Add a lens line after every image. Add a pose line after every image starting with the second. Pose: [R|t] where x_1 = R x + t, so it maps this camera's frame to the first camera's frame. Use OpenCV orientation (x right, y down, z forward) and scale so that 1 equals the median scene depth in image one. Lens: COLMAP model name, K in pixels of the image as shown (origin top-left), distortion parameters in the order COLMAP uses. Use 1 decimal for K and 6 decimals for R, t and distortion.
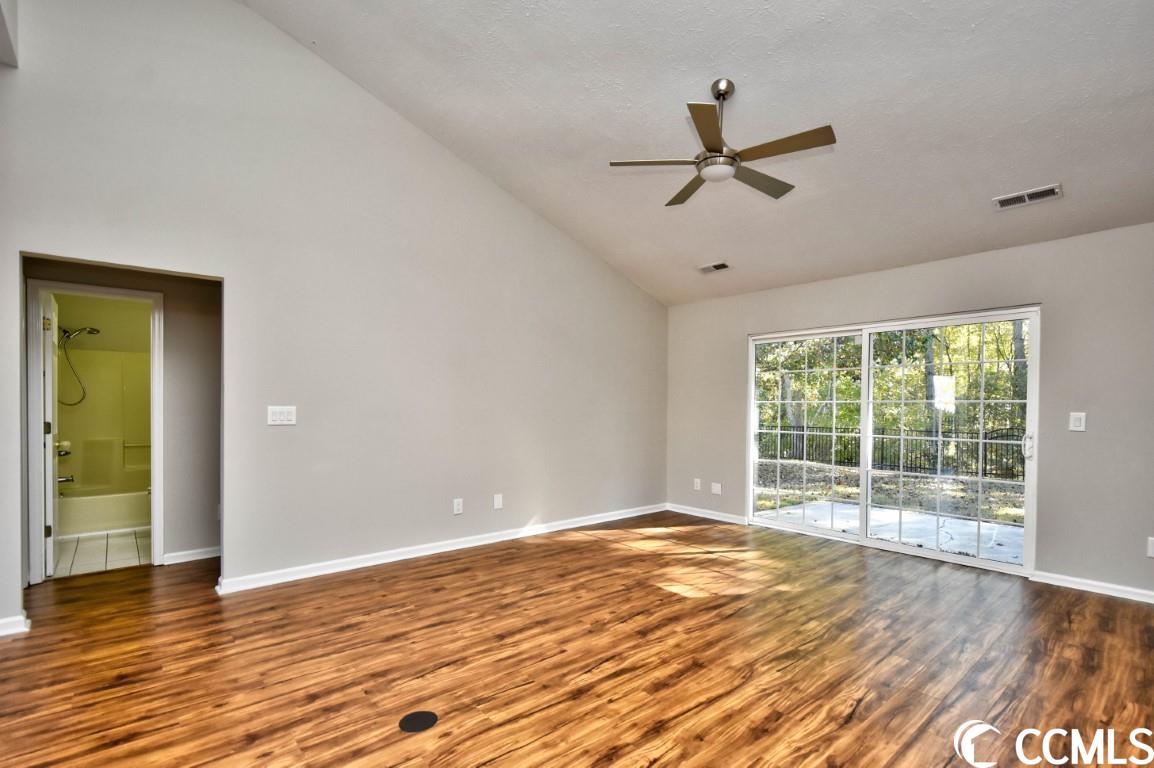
lens RADIAL K [[525.7, 0, 592.5], [0, 525.7, 402.6], [0, 0, 1]] dist [0.001608, -0.004884]
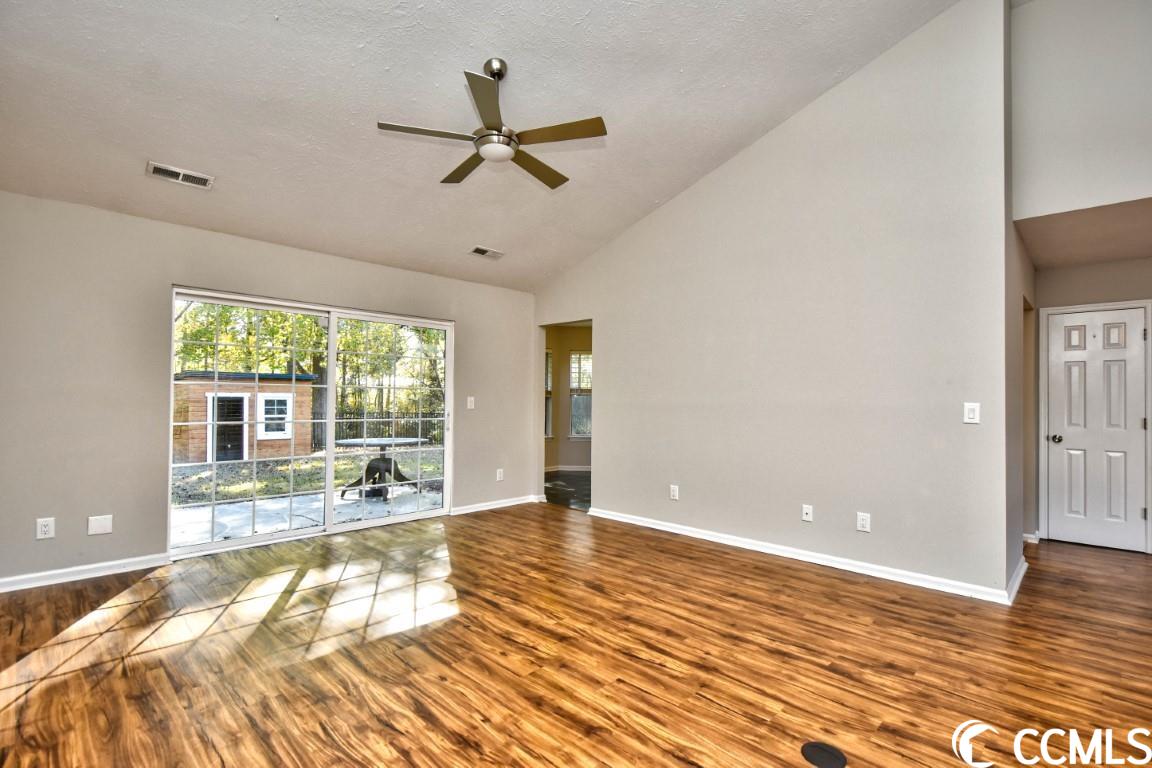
lens RADIAL K [[535.5, 0, 568.6], [0, 535.5, 387.1], [0, 0, 1]] dist [0.001597, -0.000436]
pose [[-0.053808, 0.015076, 0.998437, -0.855869], [-0.020244, 0.999664, -0.016186, 0.009860], [-0.998346, -0.021084, -0.053485, 1.050436]]
